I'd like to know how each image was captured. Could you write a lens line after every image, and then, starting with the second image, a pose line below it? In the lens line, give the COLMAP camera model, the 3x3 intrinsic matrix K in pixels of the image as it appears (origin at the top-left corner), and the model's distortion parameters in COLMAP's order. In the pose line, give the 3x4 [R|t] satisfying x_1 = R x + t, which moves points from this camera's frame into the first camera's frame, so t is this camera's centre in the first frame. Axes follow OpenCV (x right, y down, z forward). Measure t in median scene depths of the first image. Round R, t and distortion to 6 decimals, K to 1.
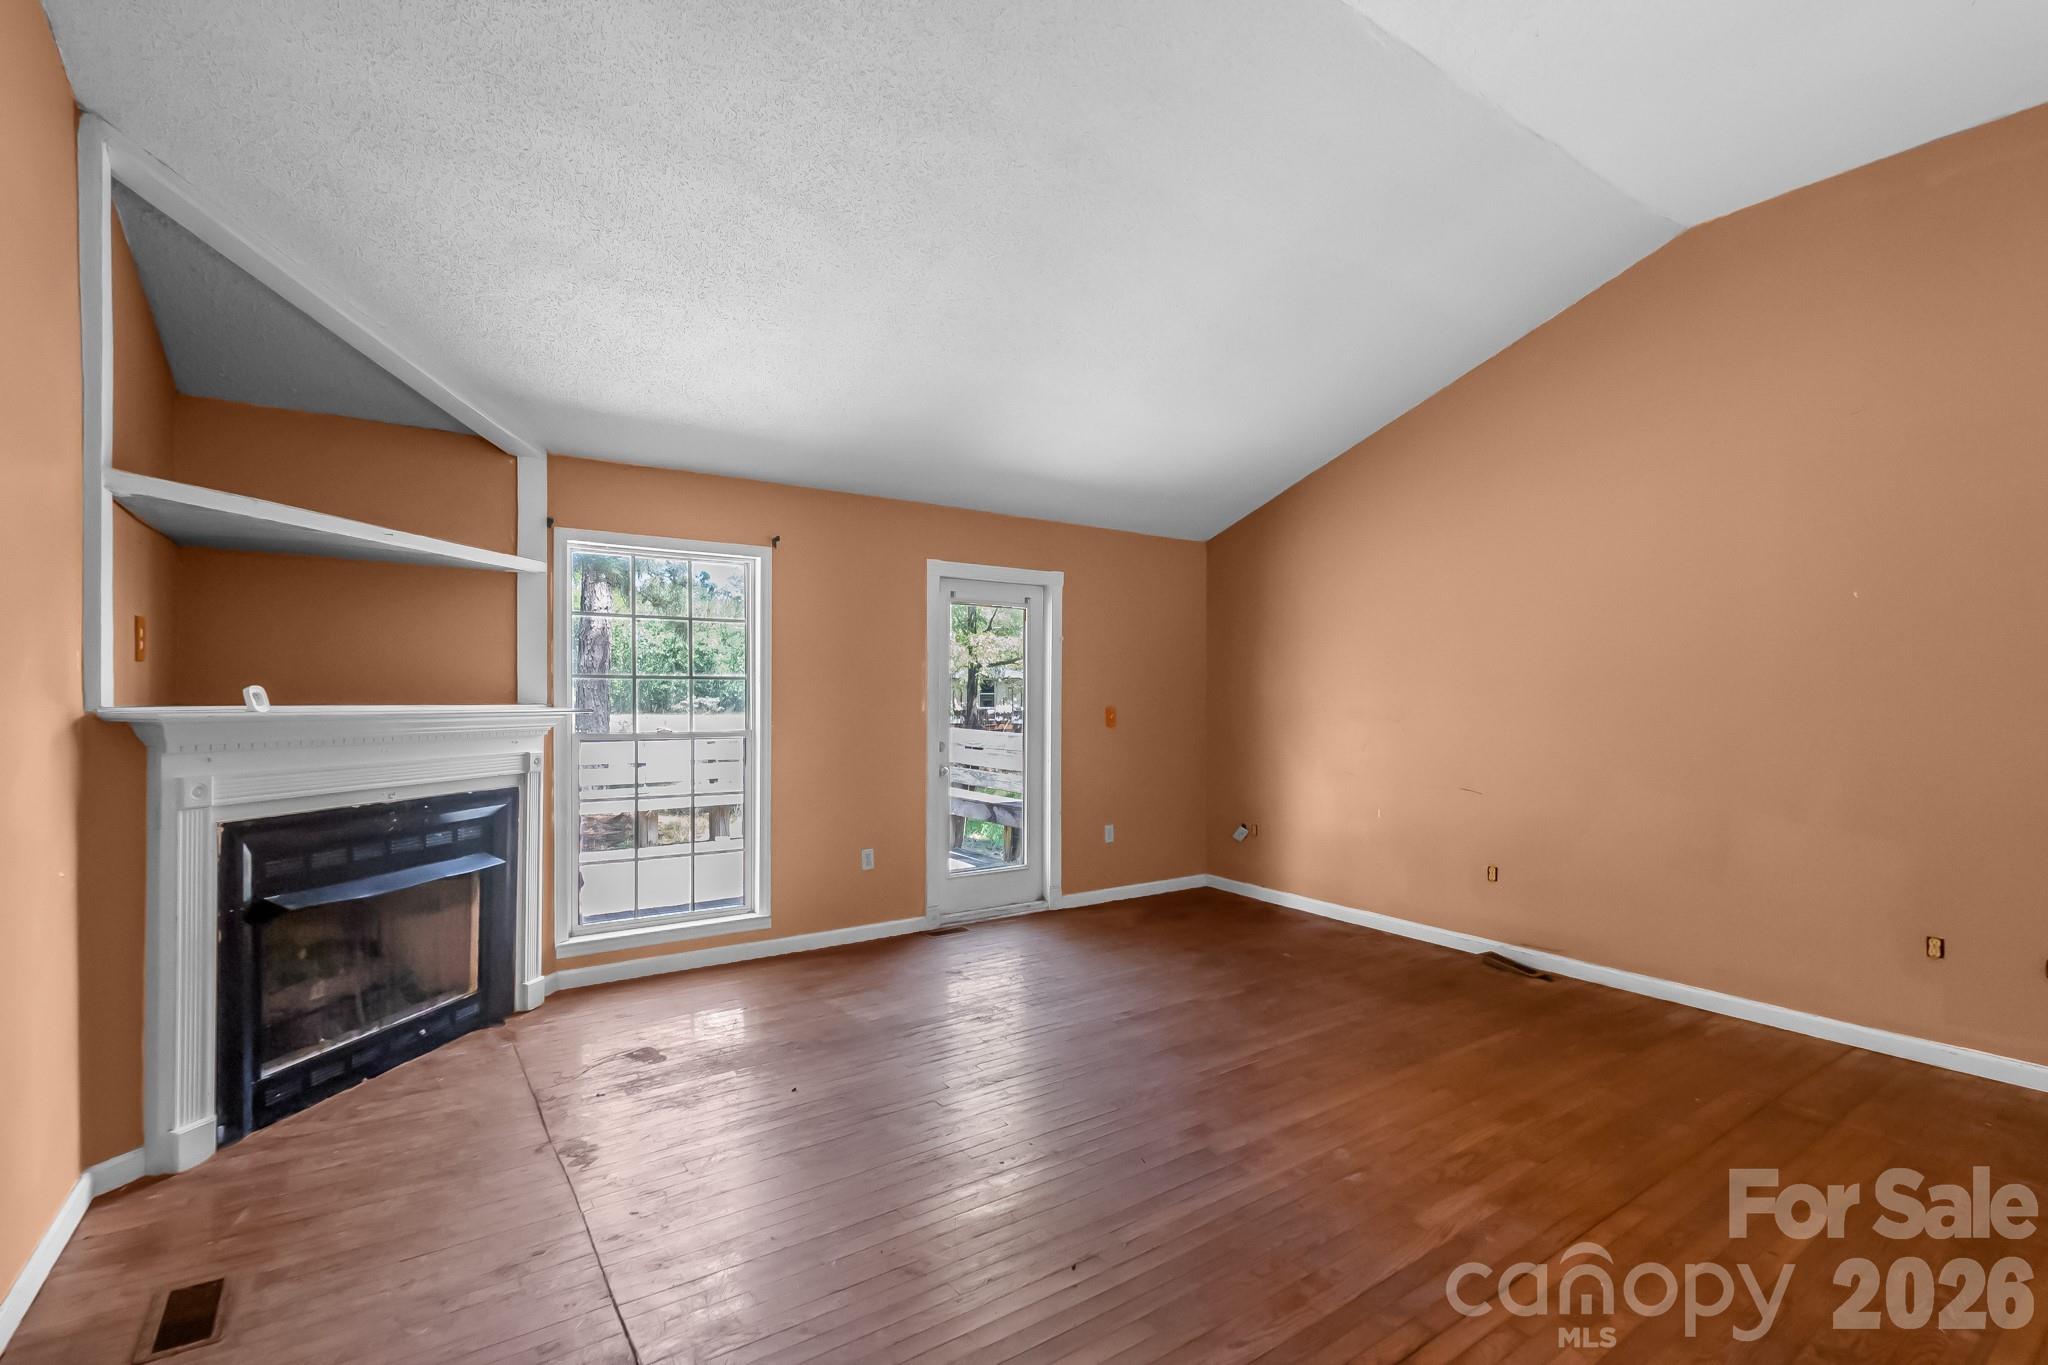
lens RADIAL K [[930.8, 0, 1033.5], [0, 930.8, 703.2], [0, 0, 1]] dist [0.008351, -0.003482]
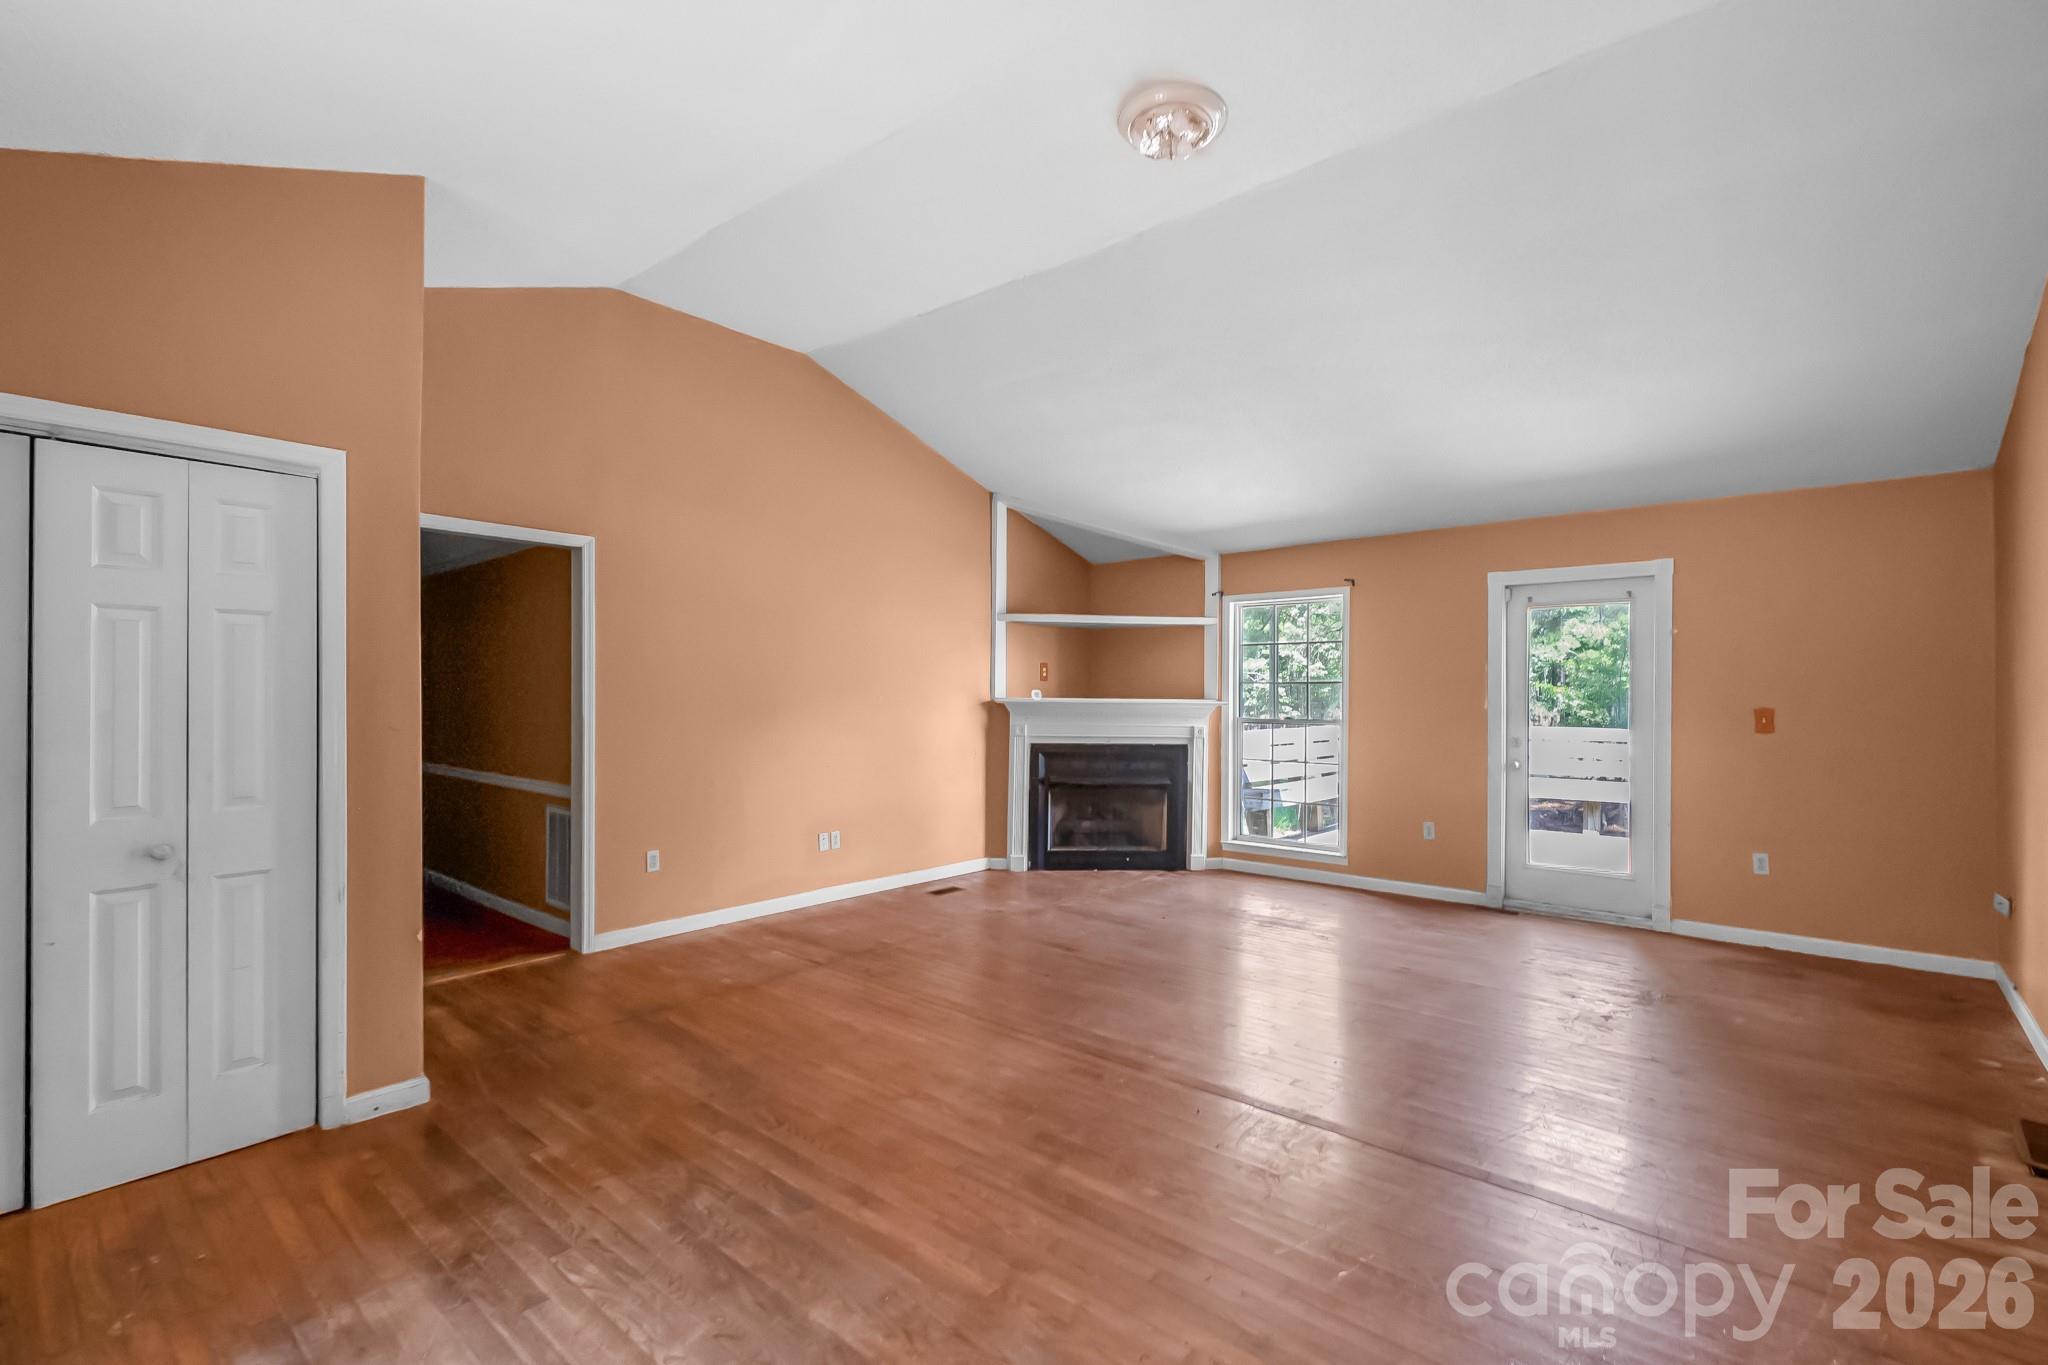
lens RADIAL K [[930.8, 0, 1033.1], [0, 930.8, 687.4], [0, 0, 1]] dist [0.008351, -0.003482]
pose [[0.244399, -0.011809, -0.969603, 1.126613], [-0.010774, 0.999831, -0.014893, 0.007619], [0.969615, 0.014087, 0.244231, 0.261431]]
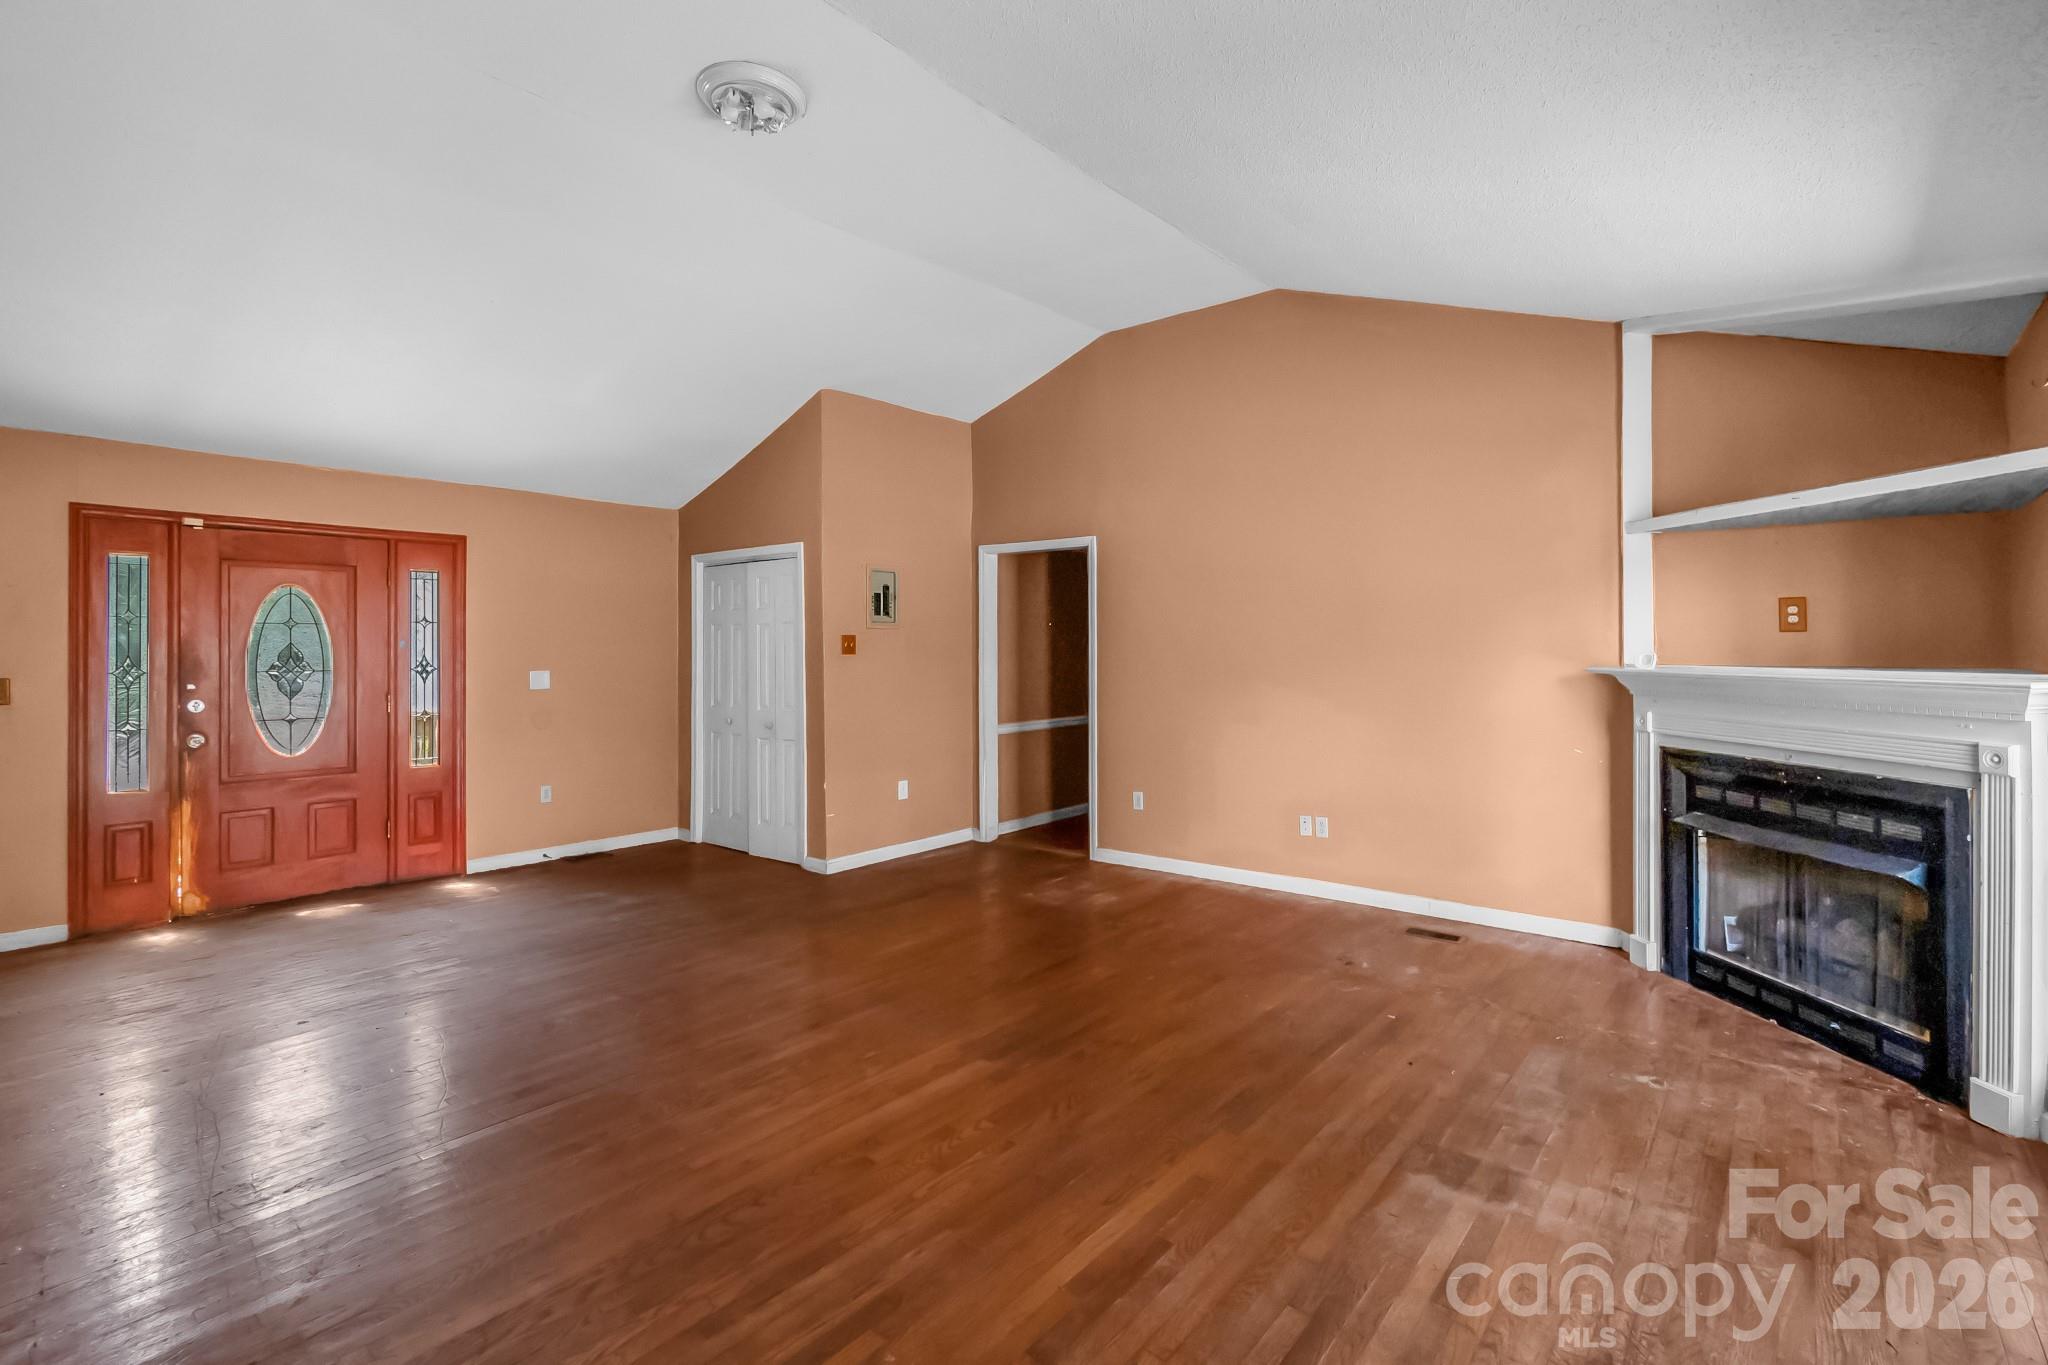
lens RADIAL K [[930.8, 0, 1049.4], [0, 930.8, 655.7], [0, 0, 1]] dist [0.008351, -0.003482]
pose [[-0.961884, -0.003517, -0.273436, 0.302665], [-0.006143, 0.999943, 0.008751, -0.013546], [0.273389, 0.010097, -0.961851, 1.476044]]
